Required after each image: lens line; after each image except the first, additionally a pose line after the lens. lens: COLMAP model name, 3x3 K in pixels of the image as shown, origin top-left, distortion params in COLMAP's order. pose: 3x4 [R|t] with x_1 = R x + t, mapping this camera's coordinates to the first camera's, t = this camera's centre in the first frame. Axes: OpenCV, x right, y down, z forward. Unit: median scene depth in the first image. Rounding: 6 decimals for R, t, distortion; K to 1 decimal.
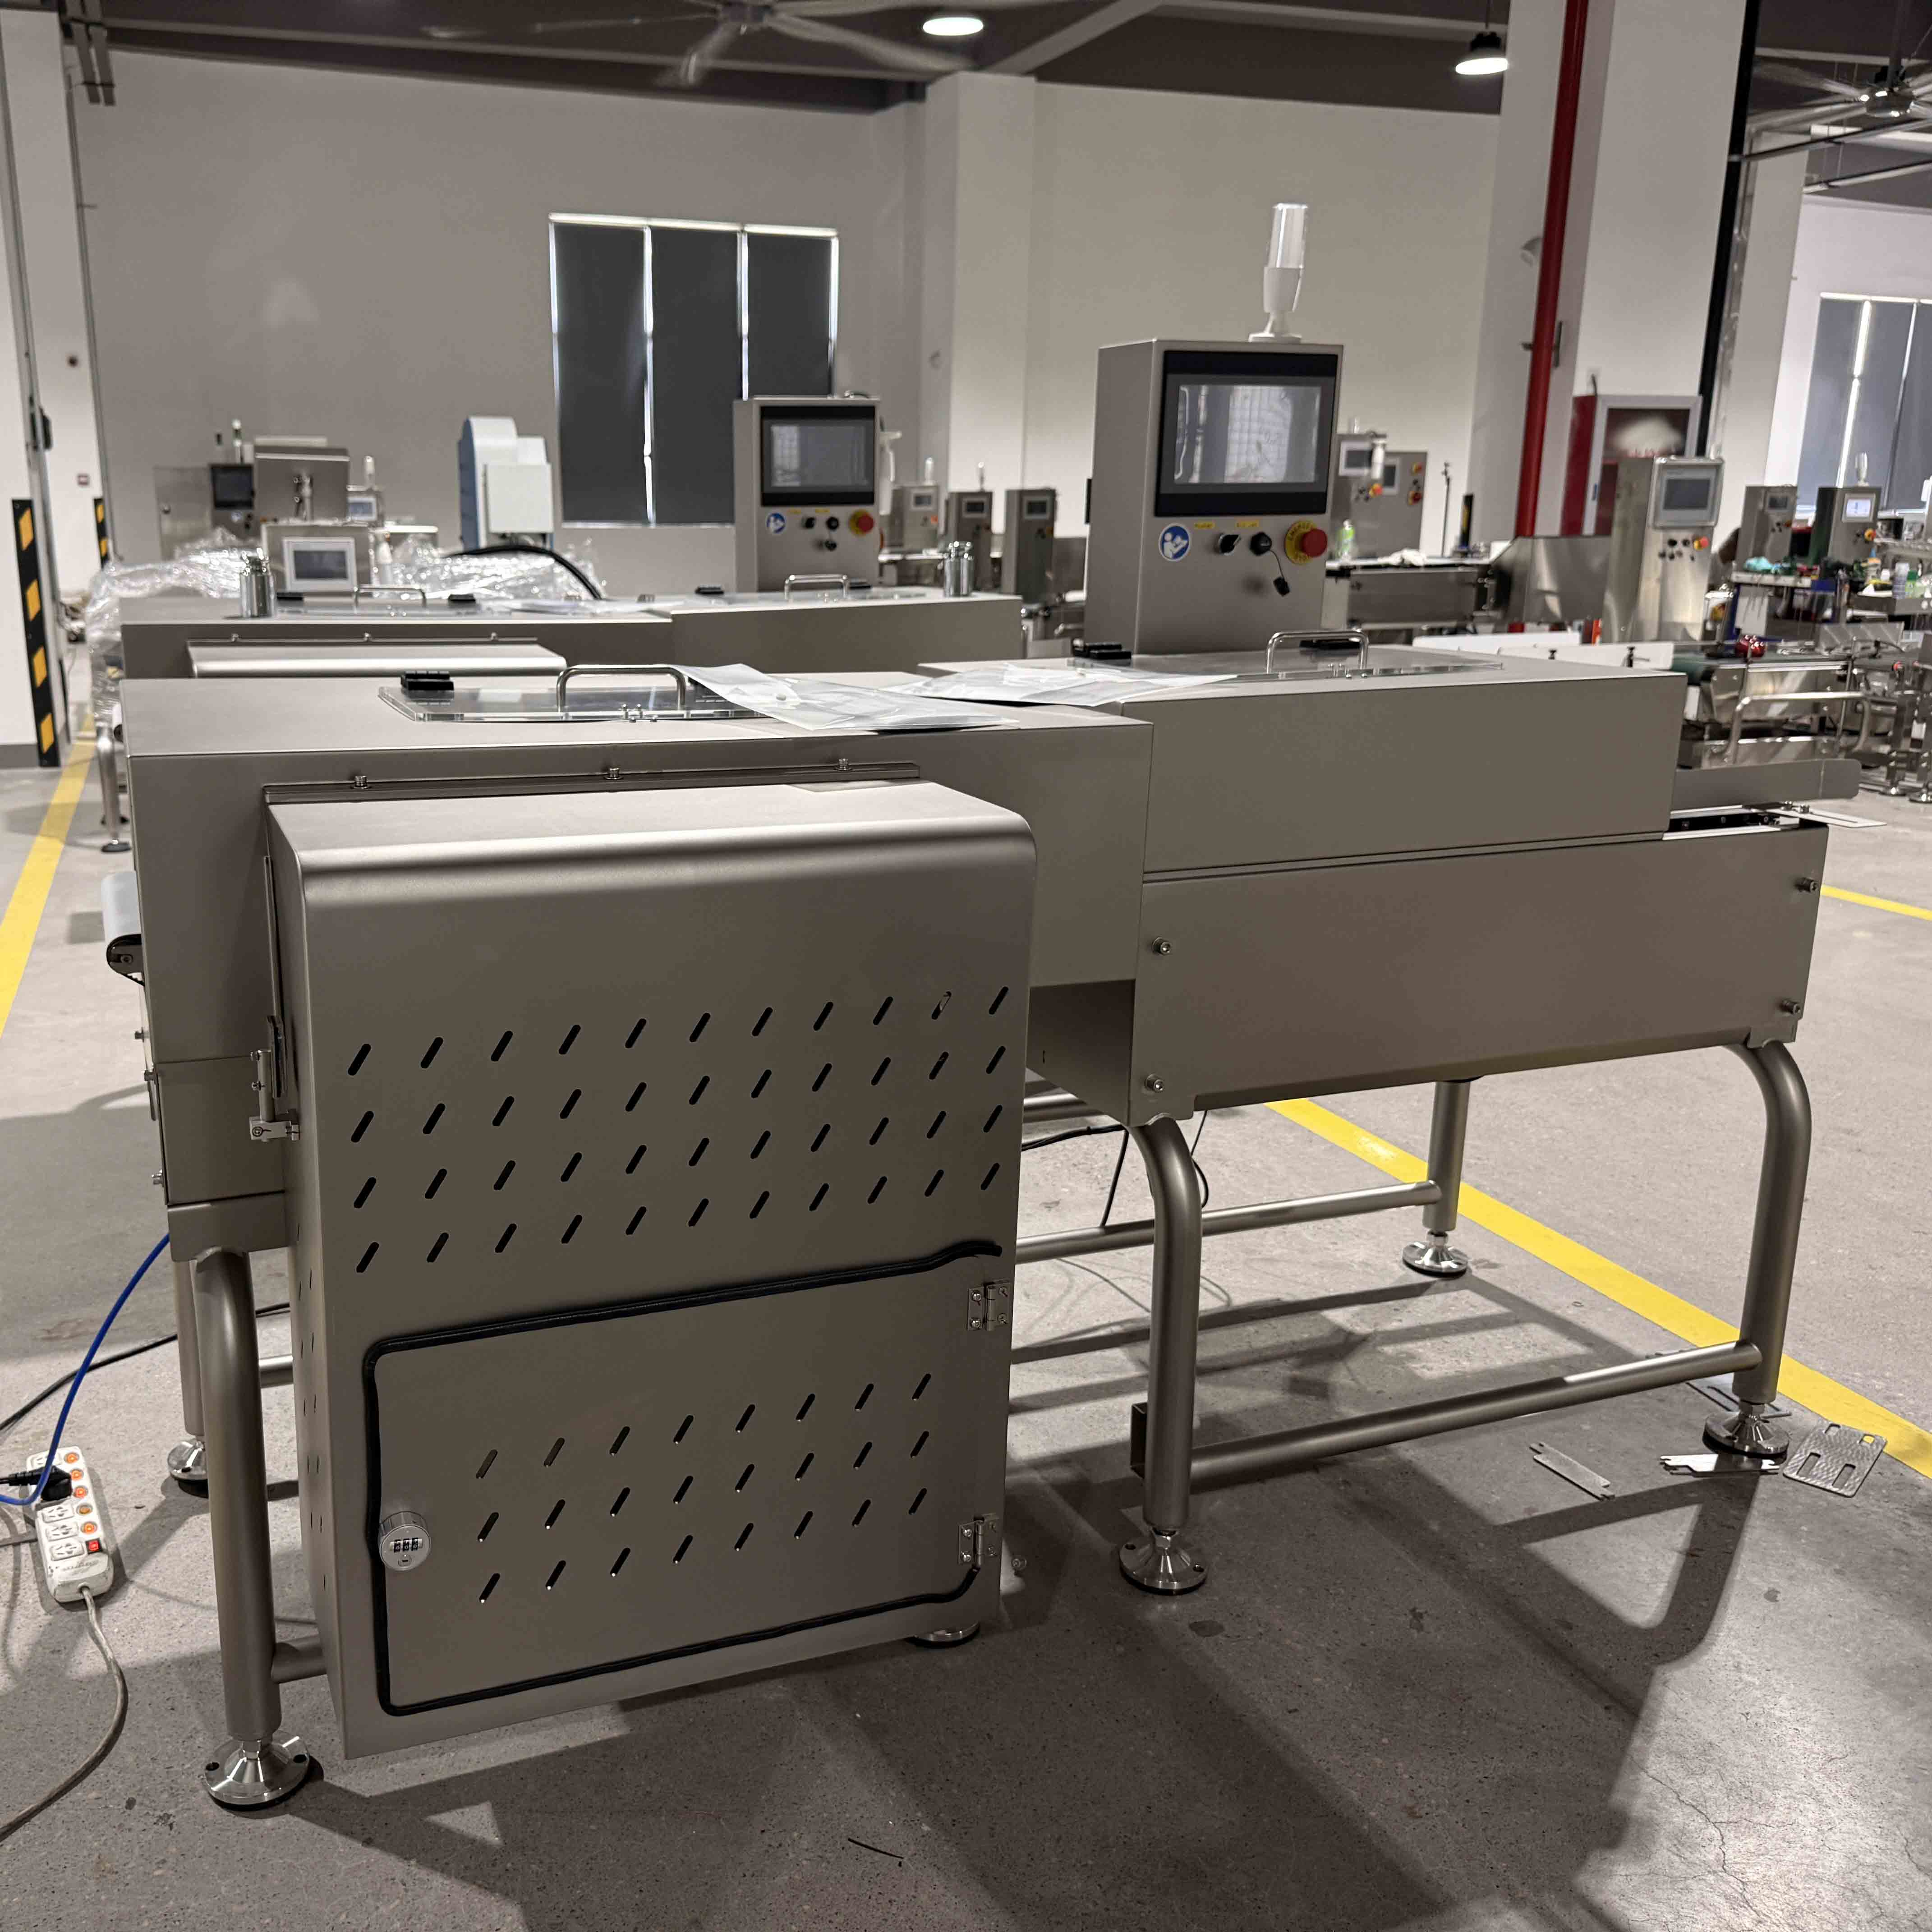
lens RADIAL K [[1818.6, 0, 952.0], [0, 1818.6, 916.0], [0, 0, 1]] dist [0.185157, -0.377545]
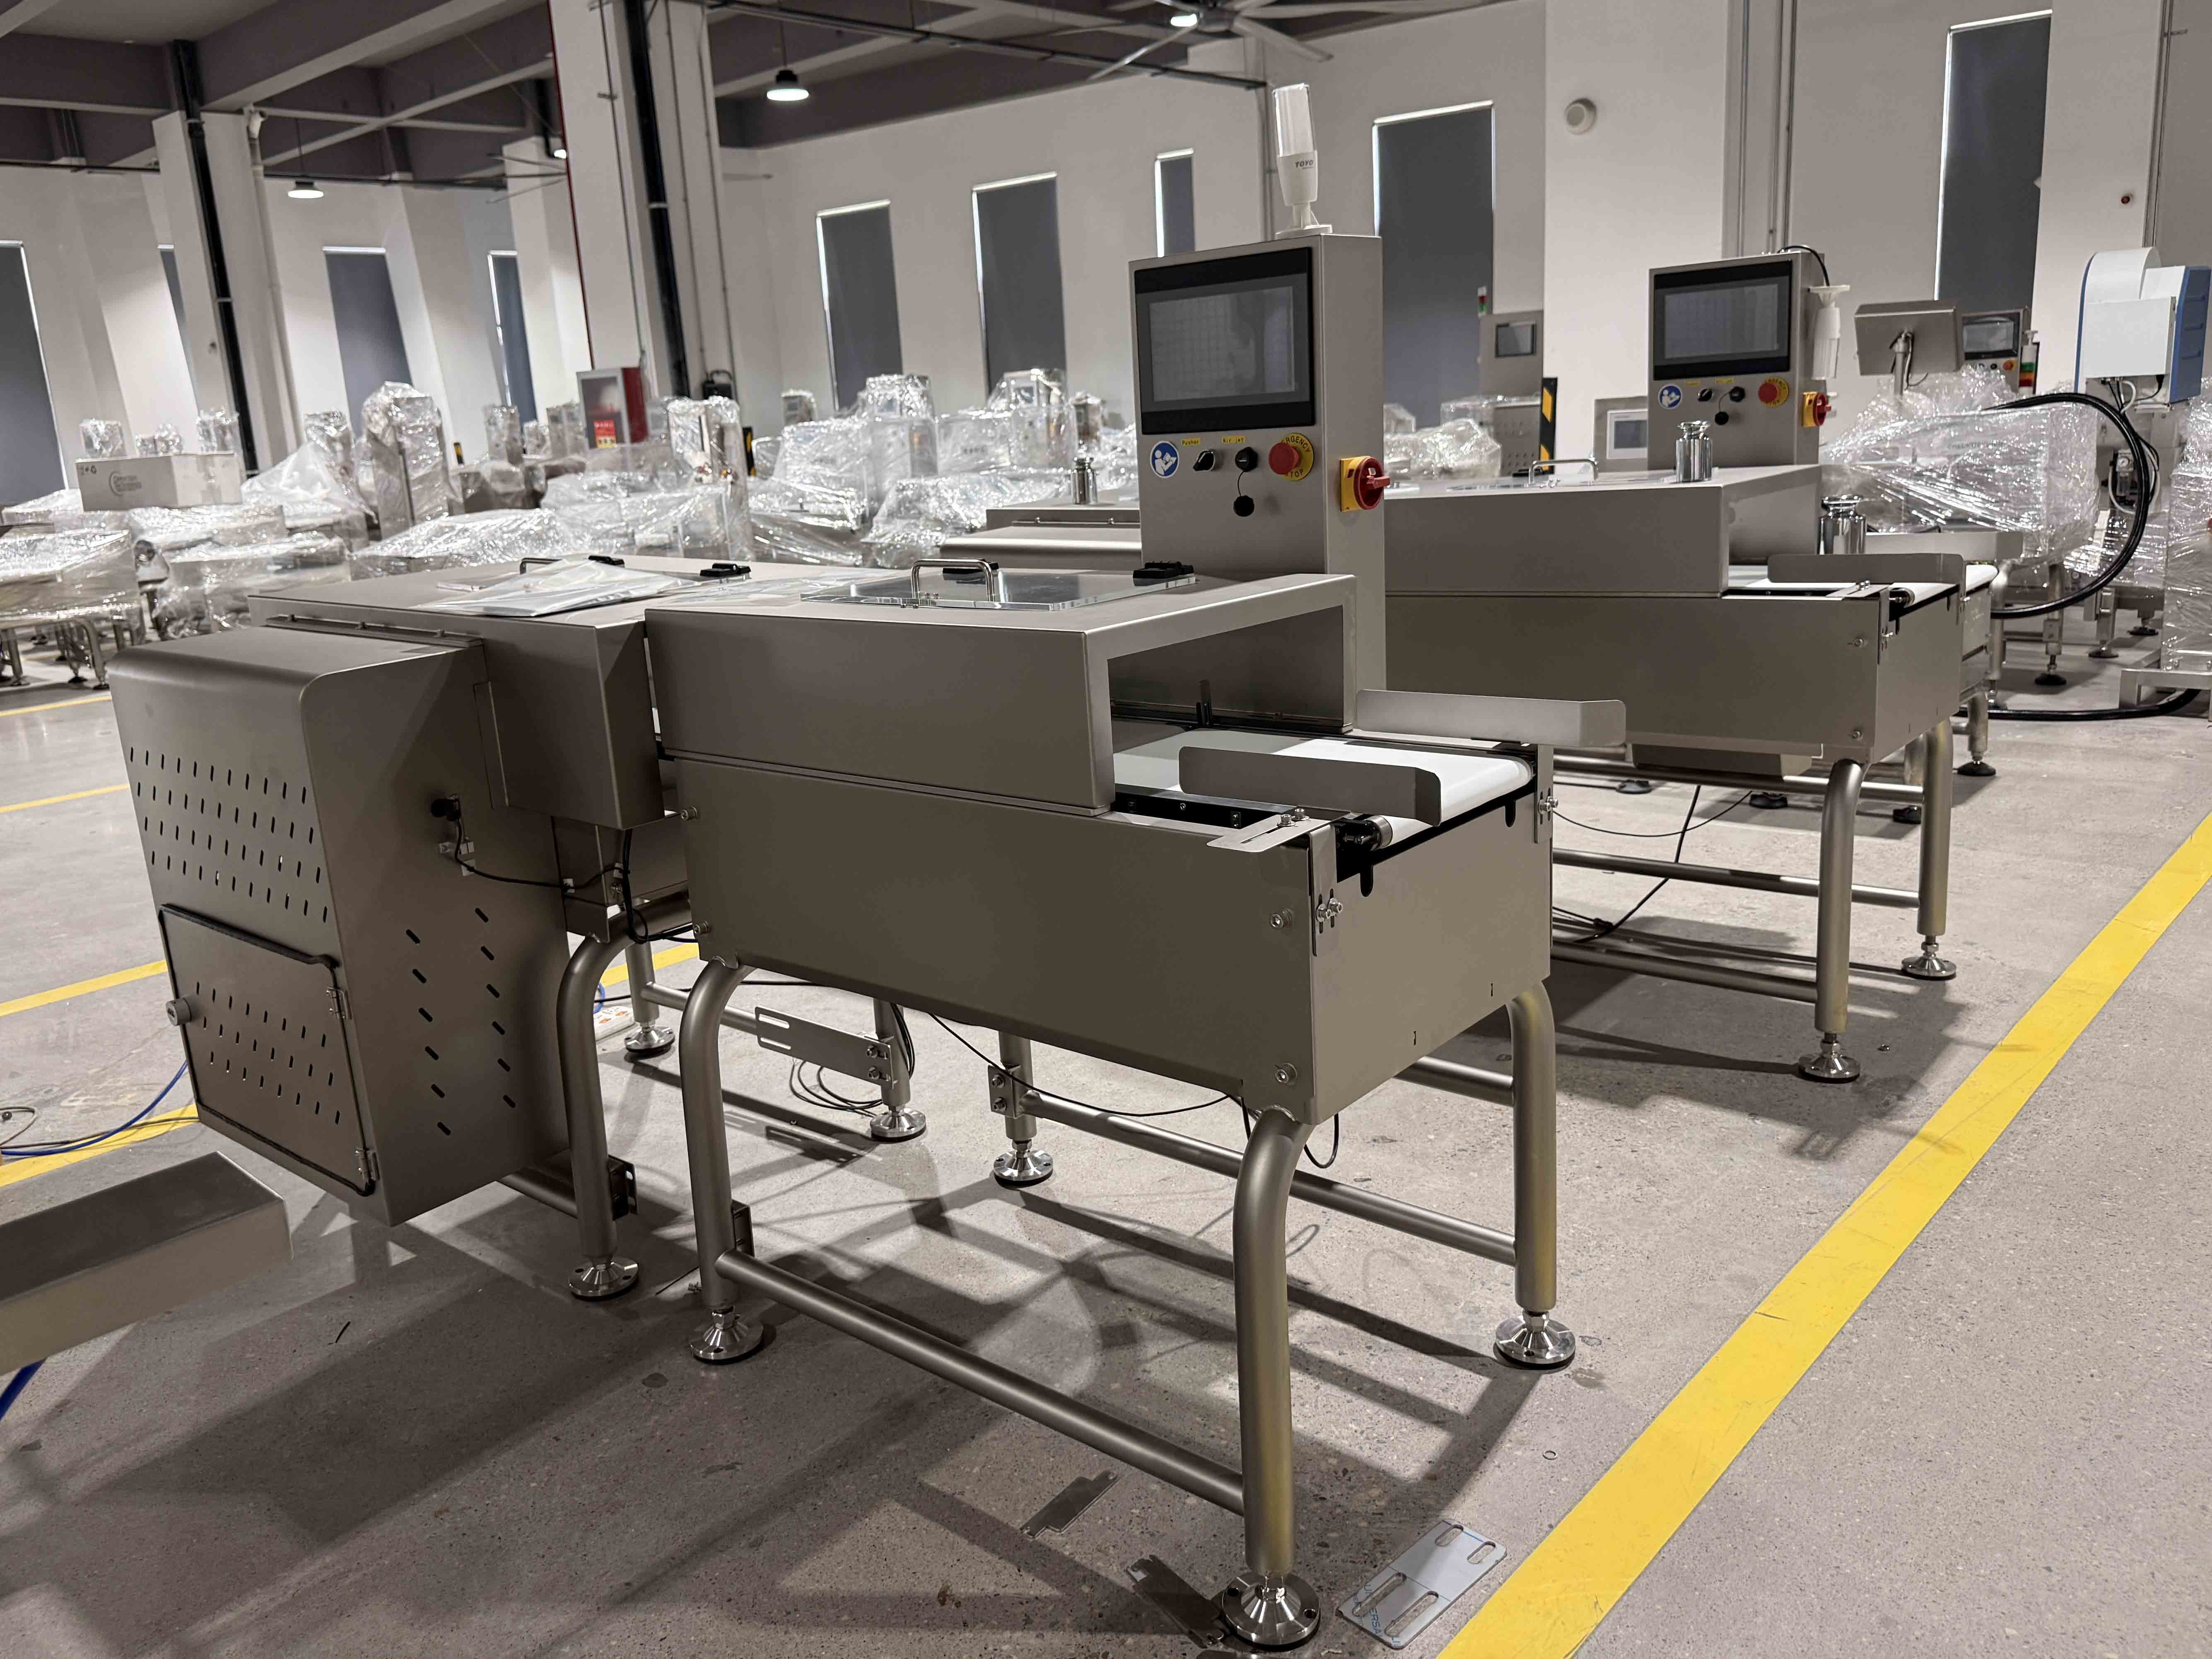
lens RADIAL K [[1739.1, 0, 1101.1], [0, 1739.1, 797.6], [0, 0, 1]] dist [0.028736, -0.042329]
pose [[0.453605, 0.172952, -0.874260, 0.881194], [-0.135748, 0.982950, 0.124022, -0.127594], [0.880804, 0.062422, 0.469349, 0.508921]]
